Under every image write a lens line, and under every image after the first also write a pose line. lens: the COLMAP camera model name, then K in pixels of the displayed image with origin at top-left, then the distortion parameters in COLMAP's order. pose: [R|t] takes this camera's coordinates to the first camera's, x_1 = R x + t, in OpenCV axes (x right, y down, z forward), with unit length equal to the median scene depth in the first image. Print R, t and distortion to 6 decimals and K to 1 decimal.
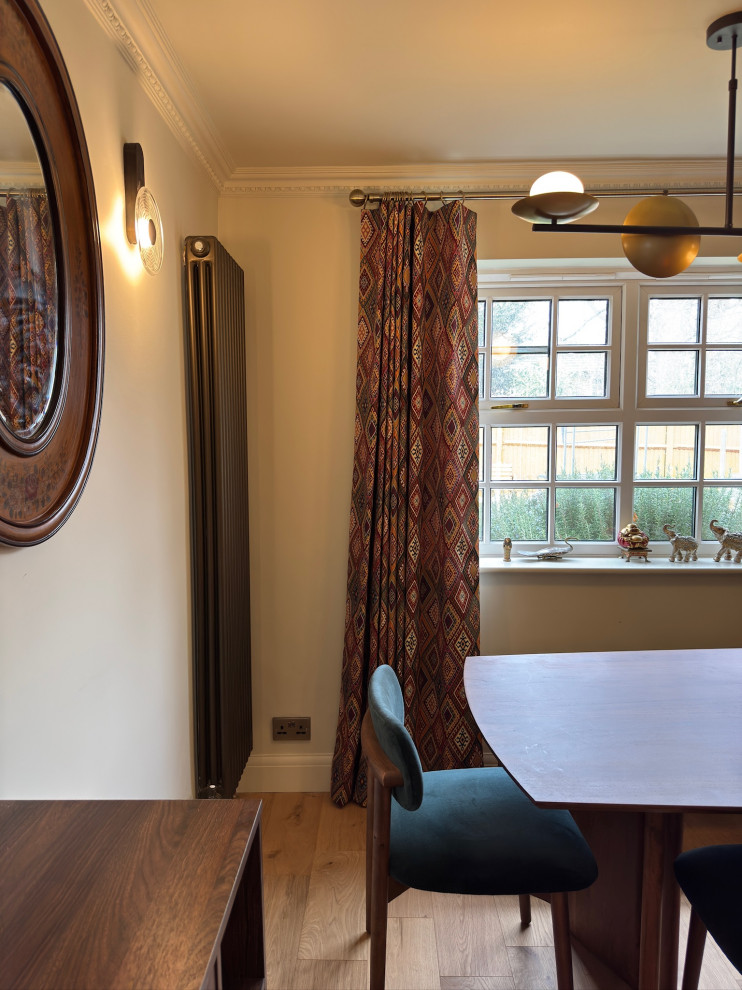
lens RADIAL K [[688.3, 0, 369.8], [0, 688.3, 498.9], [0, 0, 1]] dist [0.099176, -0.112470]
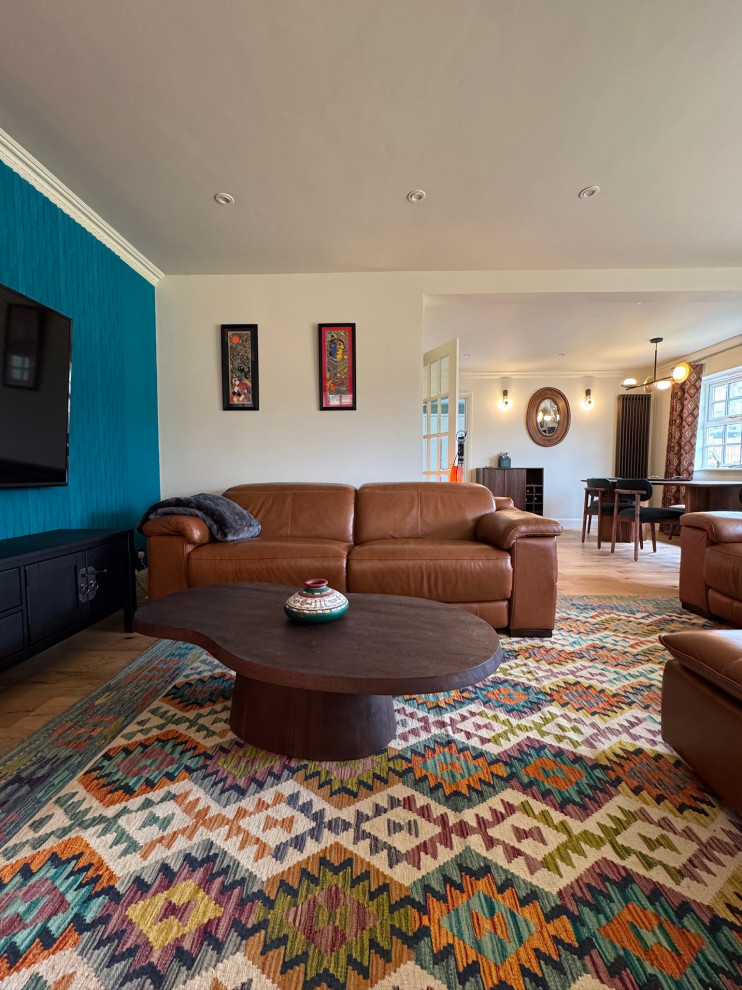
lens RADIAL K [[396.2, 0, 371.0], [0, 396.2, 495.0], [0, 0, 1]] dist [-0.002210, 0.000153]
pose [[-0.033206, 0.064434, -0.997369, 2.190857], [-0.103826, 0.992298, 0.067563, 0.269702], [0.994041, 0.105796, -0.026260, -0.509567]]
